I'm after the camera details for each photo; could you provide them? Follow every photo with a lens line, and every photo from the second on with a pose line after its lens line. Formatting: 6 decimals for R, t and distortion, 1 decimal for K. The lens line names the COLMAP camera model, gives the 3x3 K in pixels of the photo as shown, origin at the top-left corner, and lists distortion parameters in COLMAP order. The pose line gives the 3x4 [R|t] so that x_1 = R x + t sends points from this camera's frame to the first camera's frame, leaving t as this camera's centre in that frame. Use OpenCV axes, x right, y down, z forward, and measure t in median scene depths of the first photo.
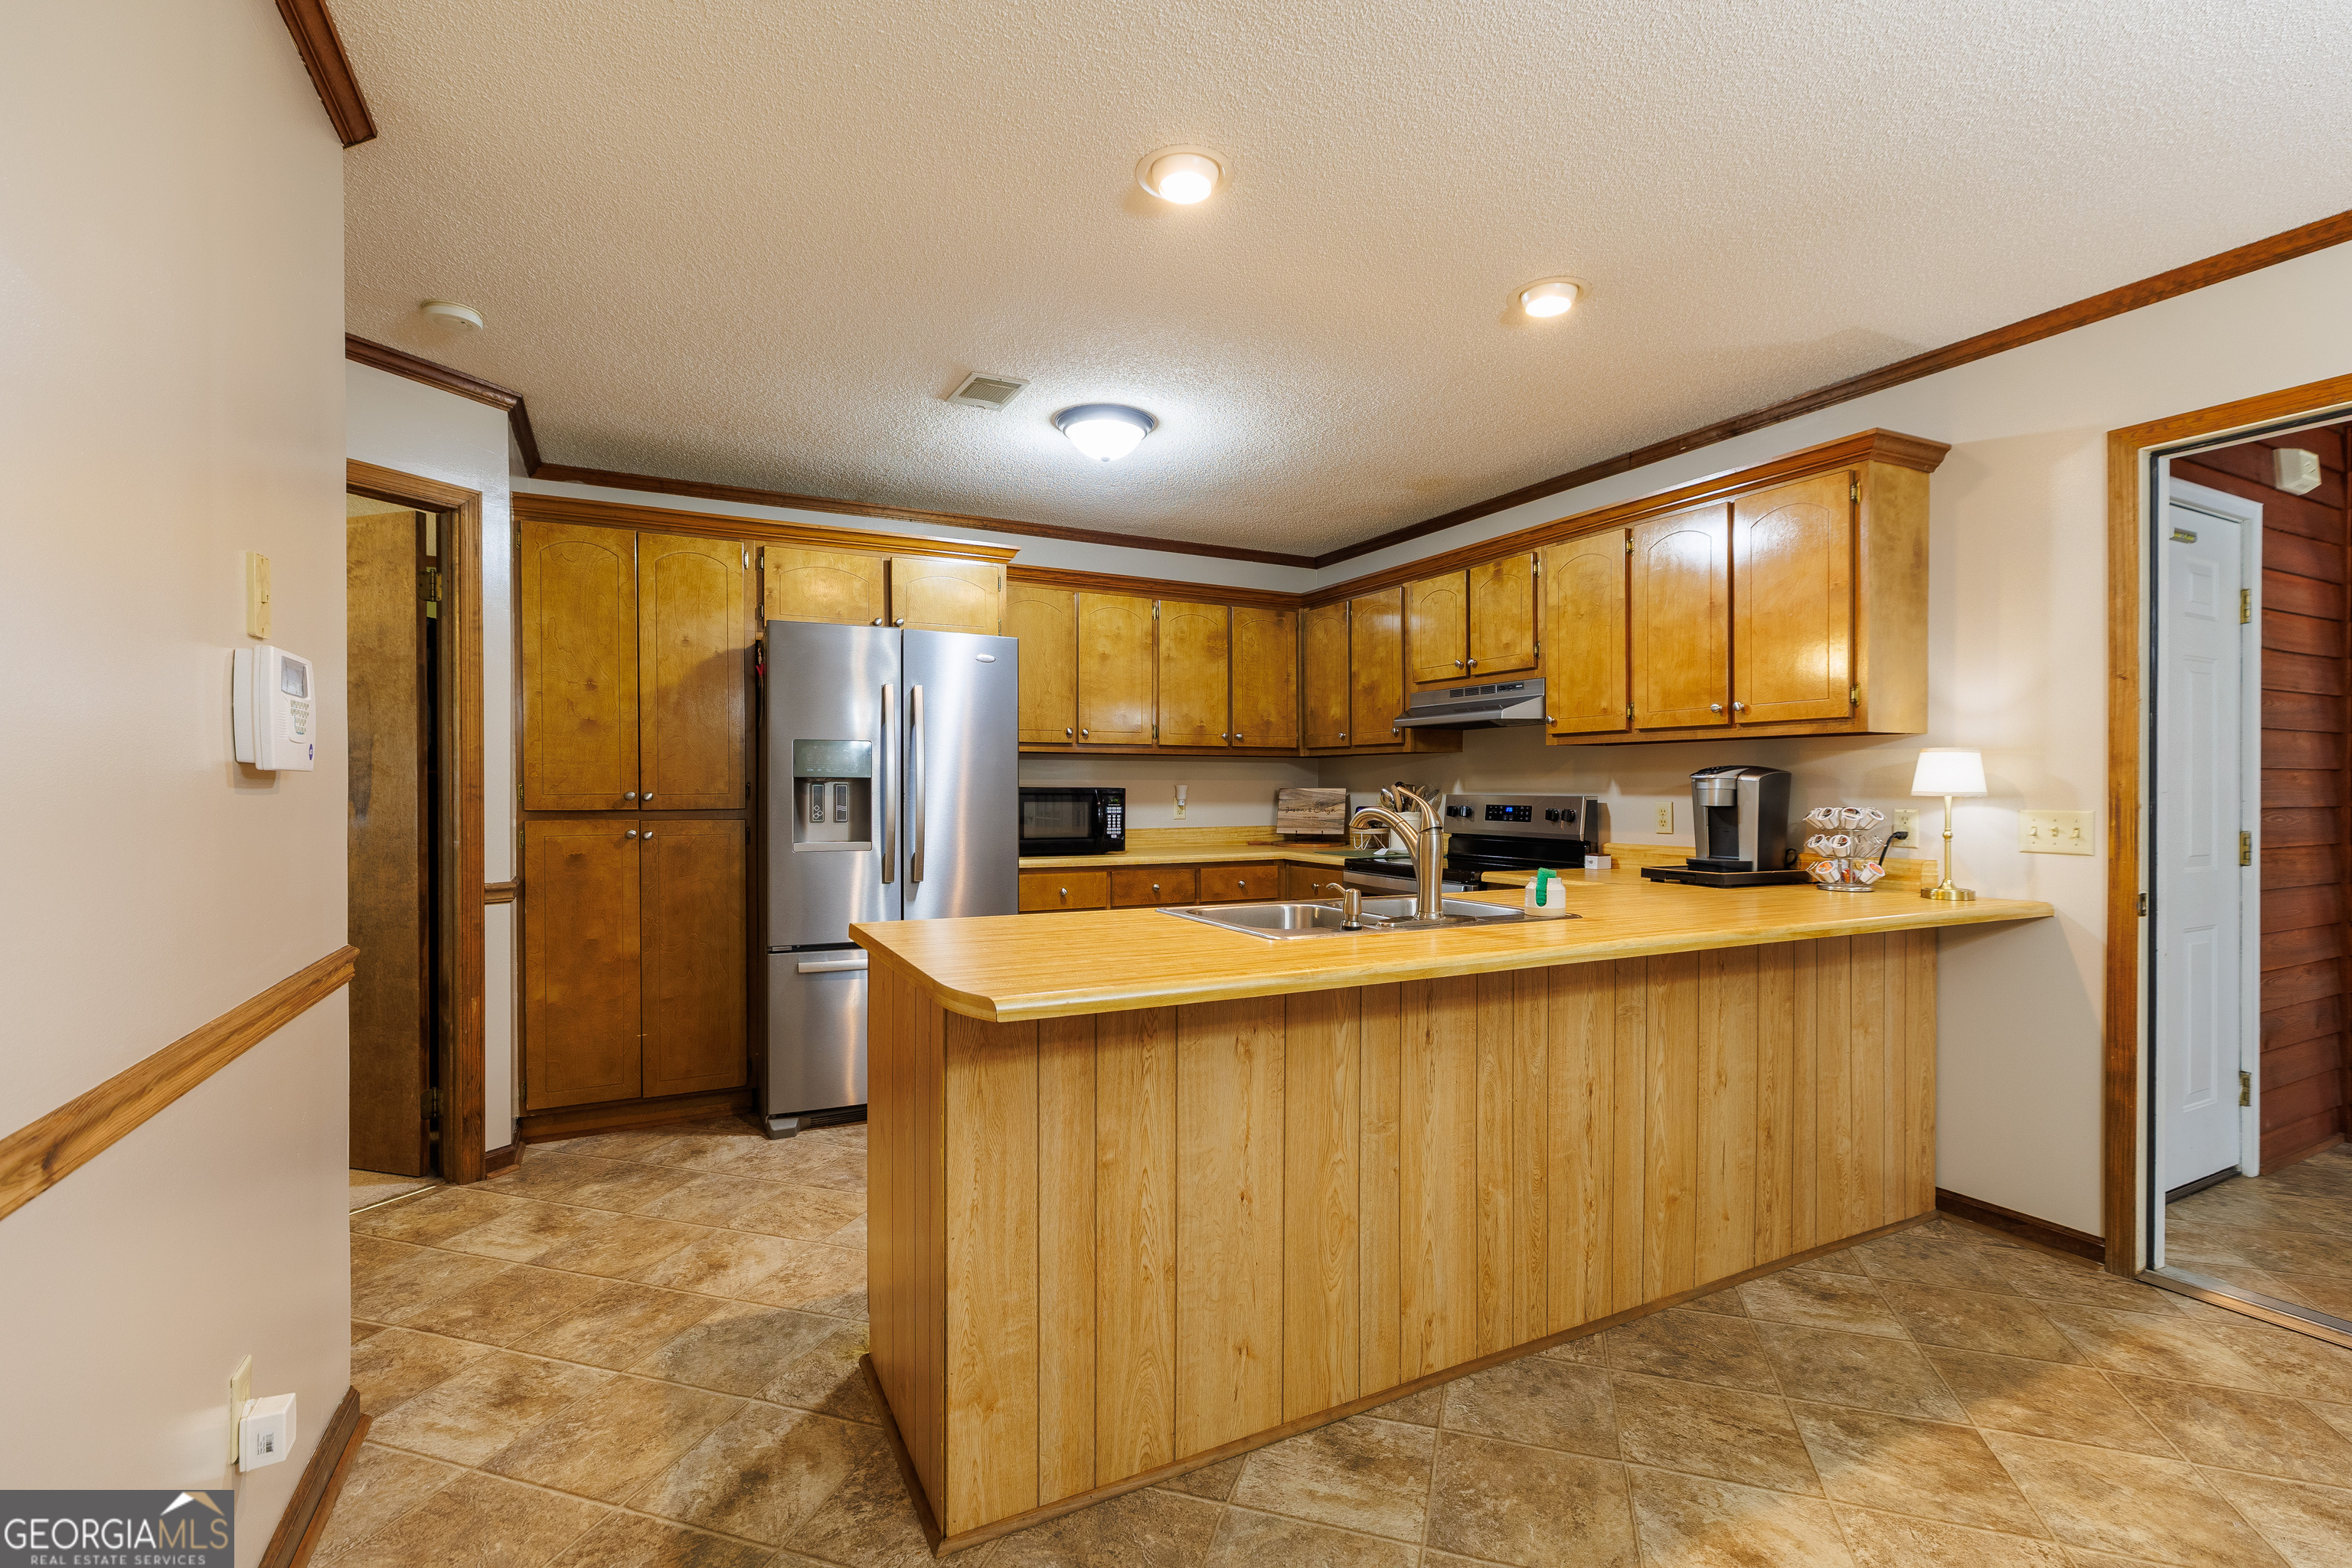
lens RADIAL K [[1068.2, 0, 1181.4], [0, 1068.2, 791.2], [0, 0, 1]] dist [0.000259, 0.000102]
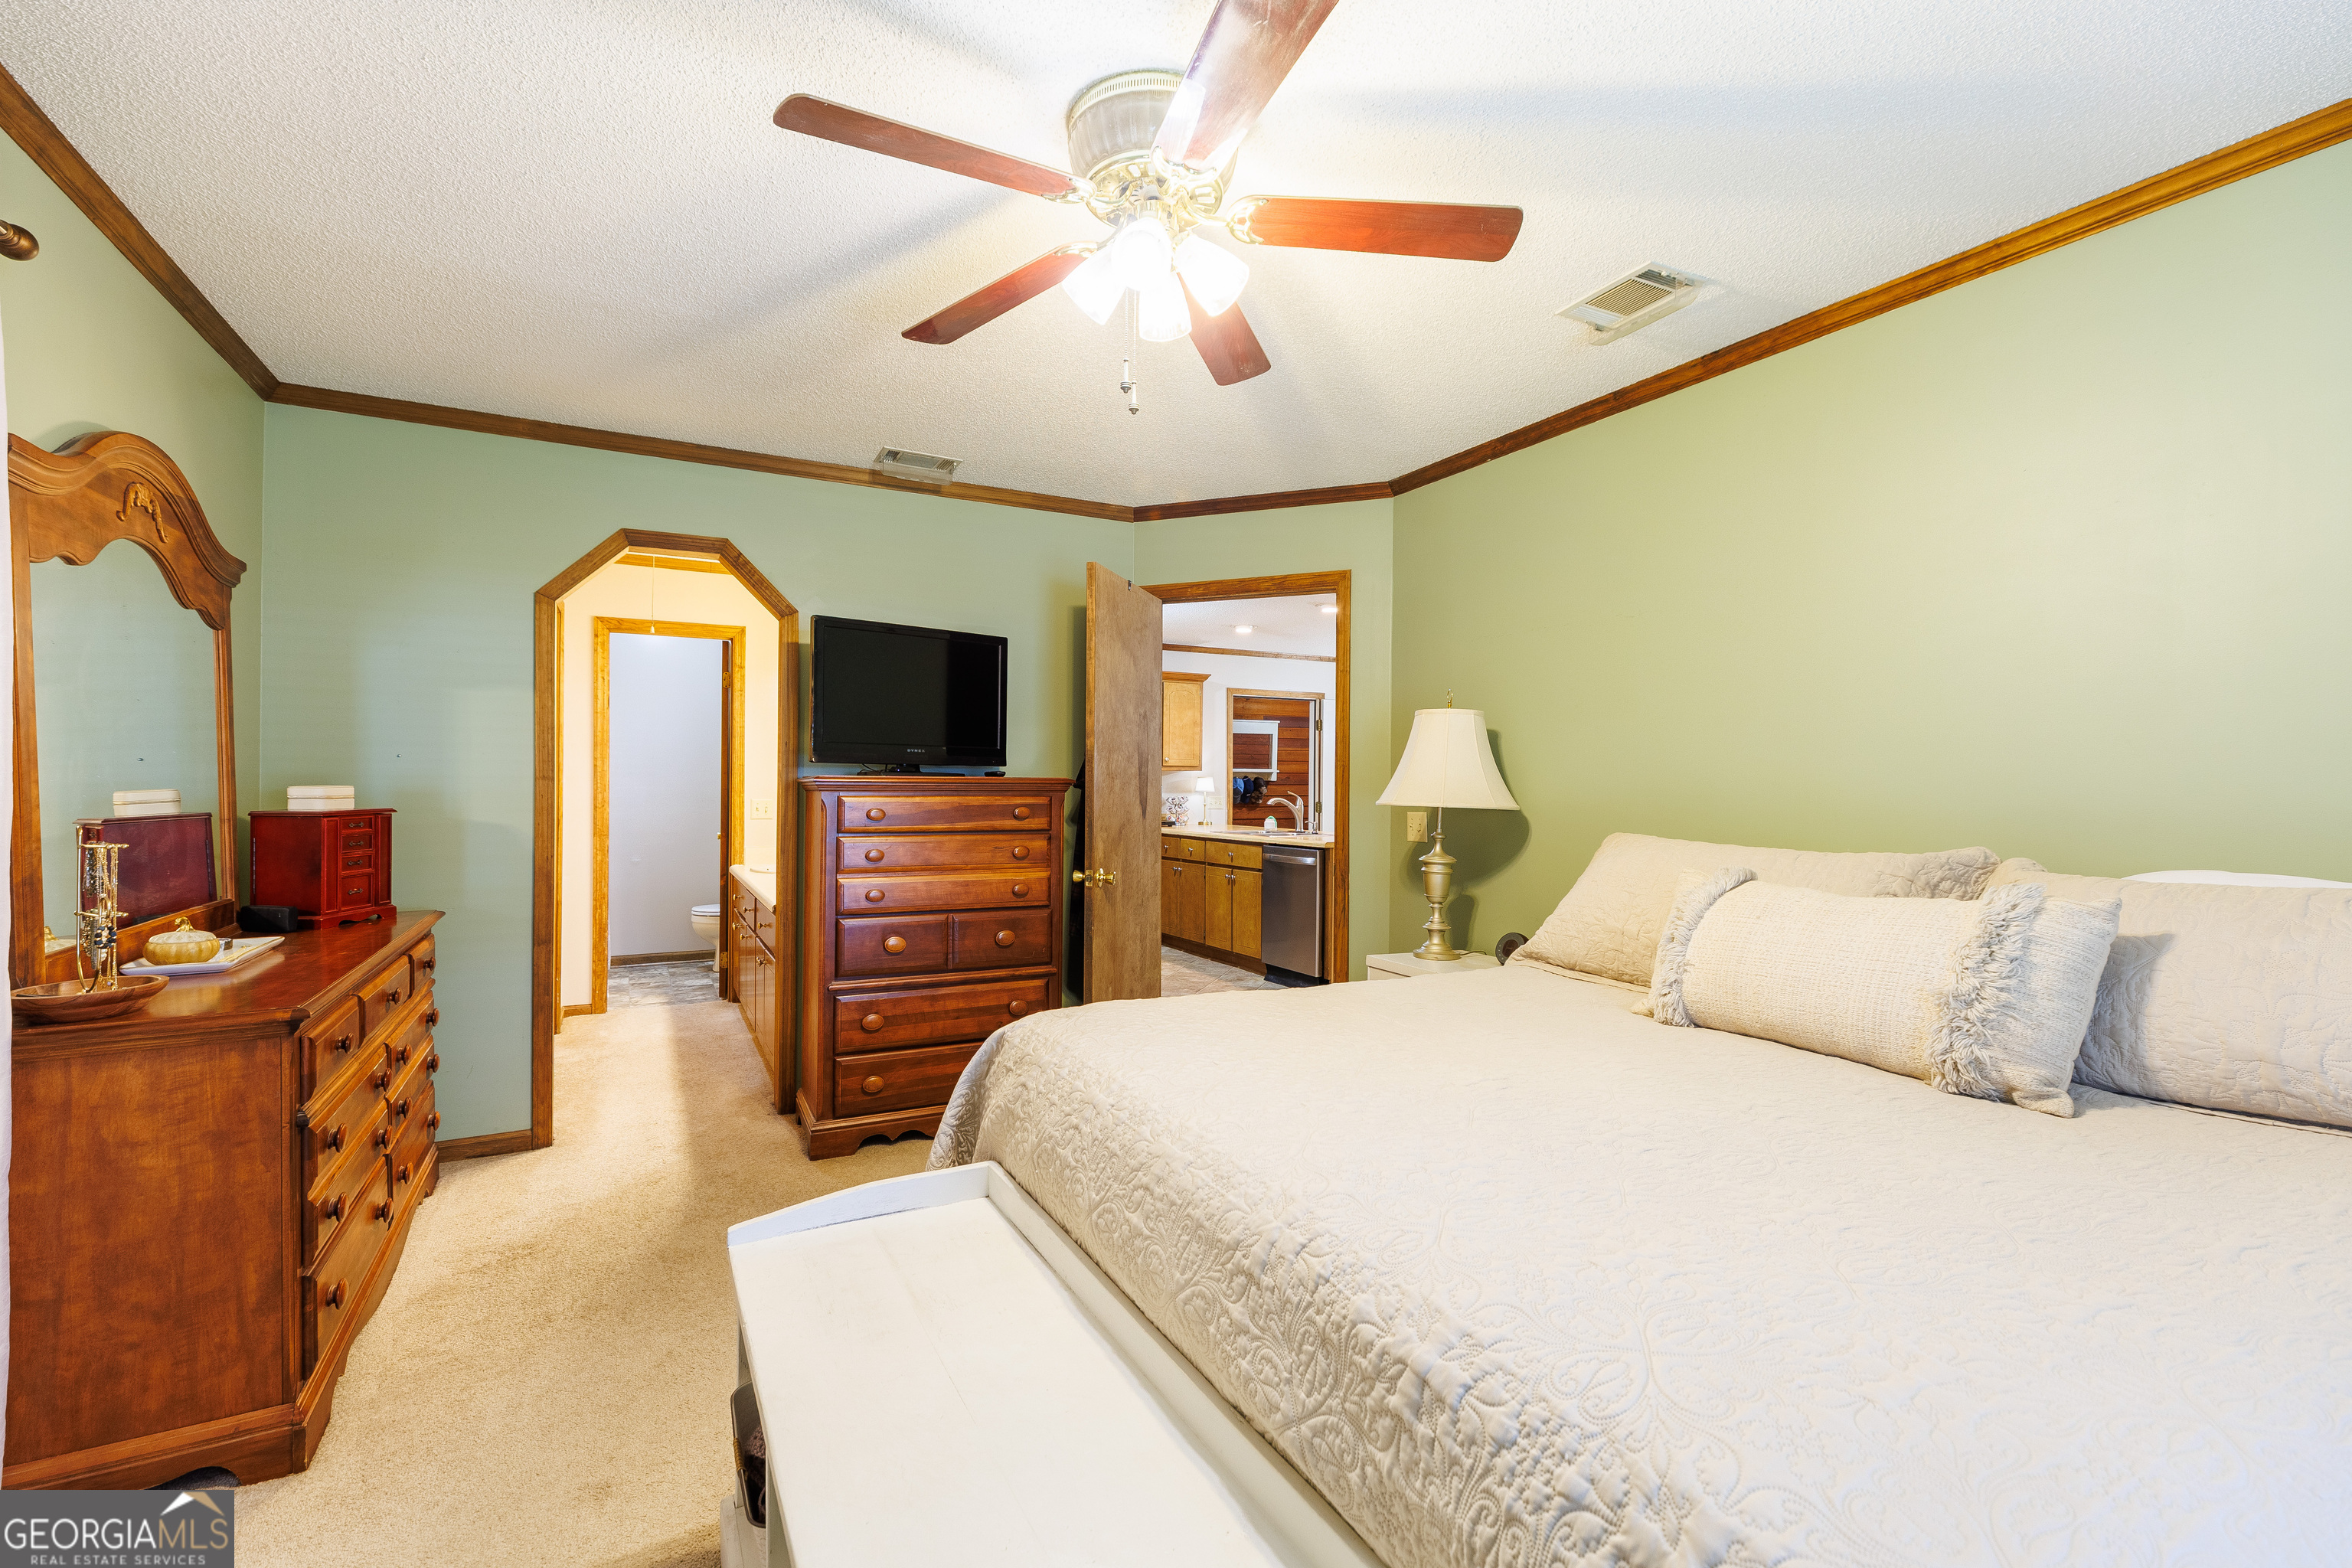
lens RADIAL K [[1041.0, 0, 1176.8], [0, 1041.0, 775.6], [0, 0, 1]] dist [0.002241, 0.003601]
pose [[-0.010588, 0.007441, 0.999916, -1.778348], [-0.001354, 0.999971, -0.007456, -0.016134], [-0.999943, -0.001433, -0.010578, 0.840465]]
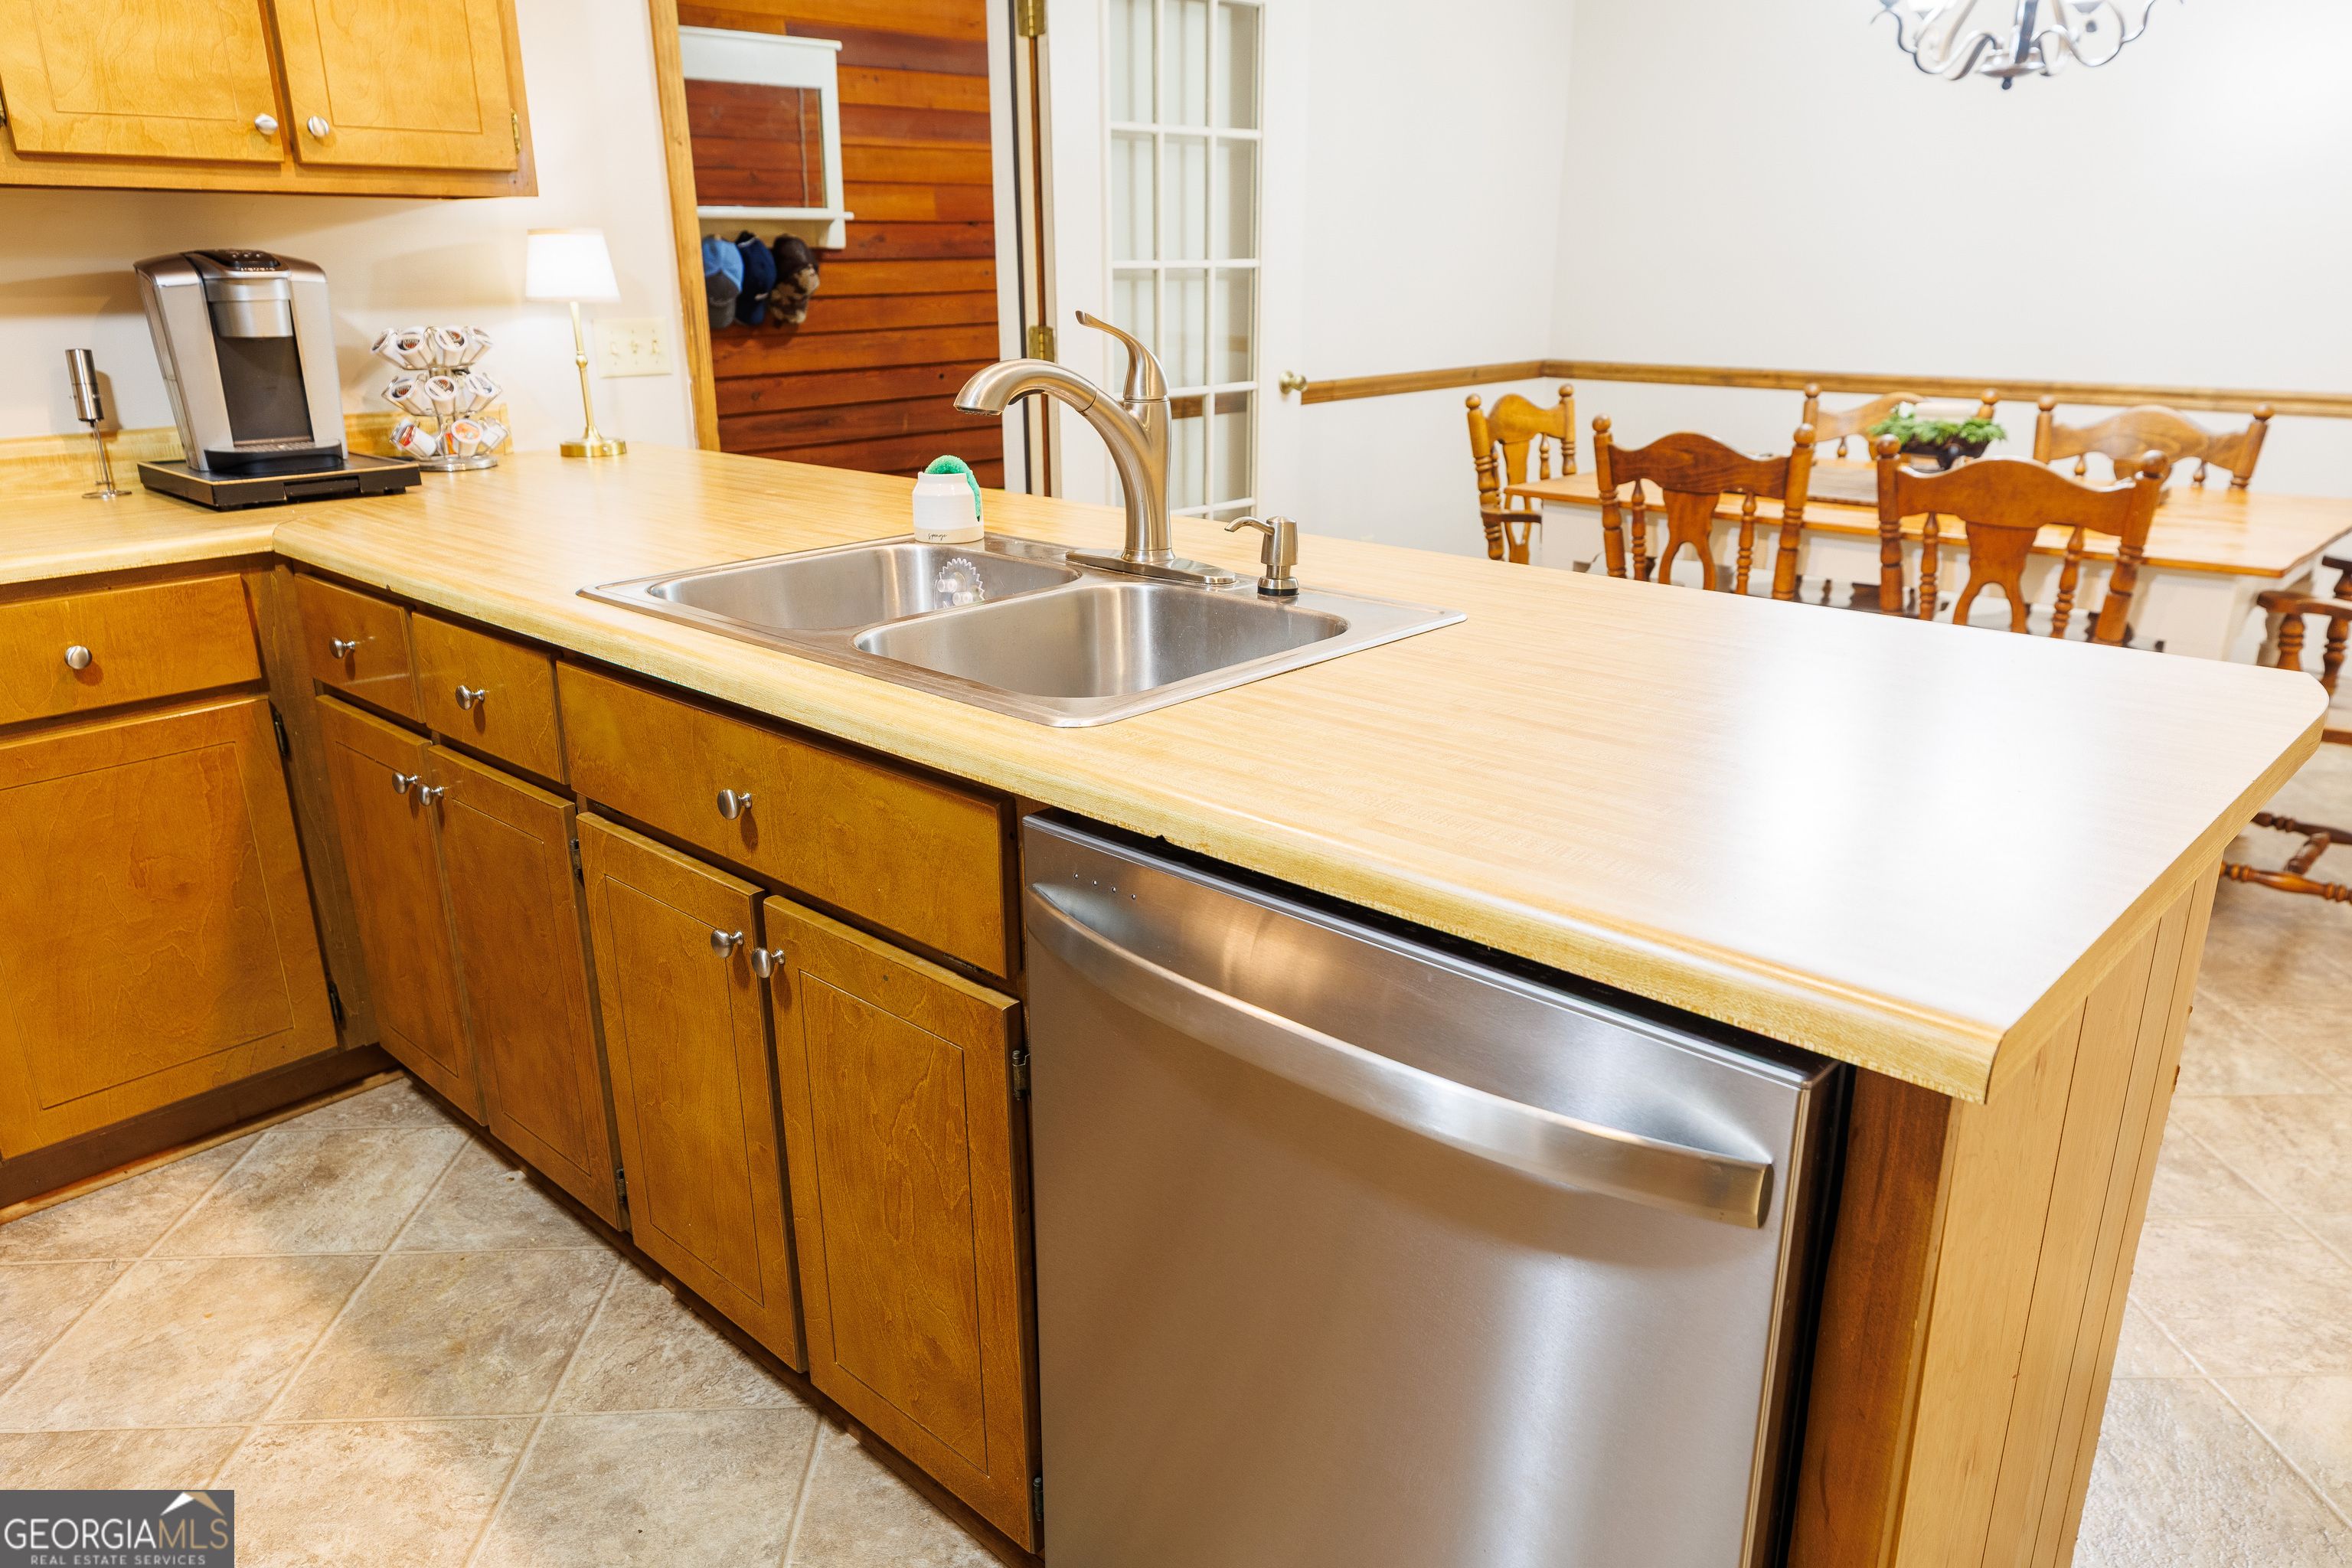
lens RADIAL K [[1577.8, 0, 1173.8], [0, 1577.8, 773.1], [0, 0, 1]] dist [0.014383, -0.002356]
pose [[-0.331976, -0.291664, 0.897064, -0.311429], [0.010530, 0.949792, 0.312704, -0.016735], [-0.943229, 0.113257, -0.312237, 0.744066]]
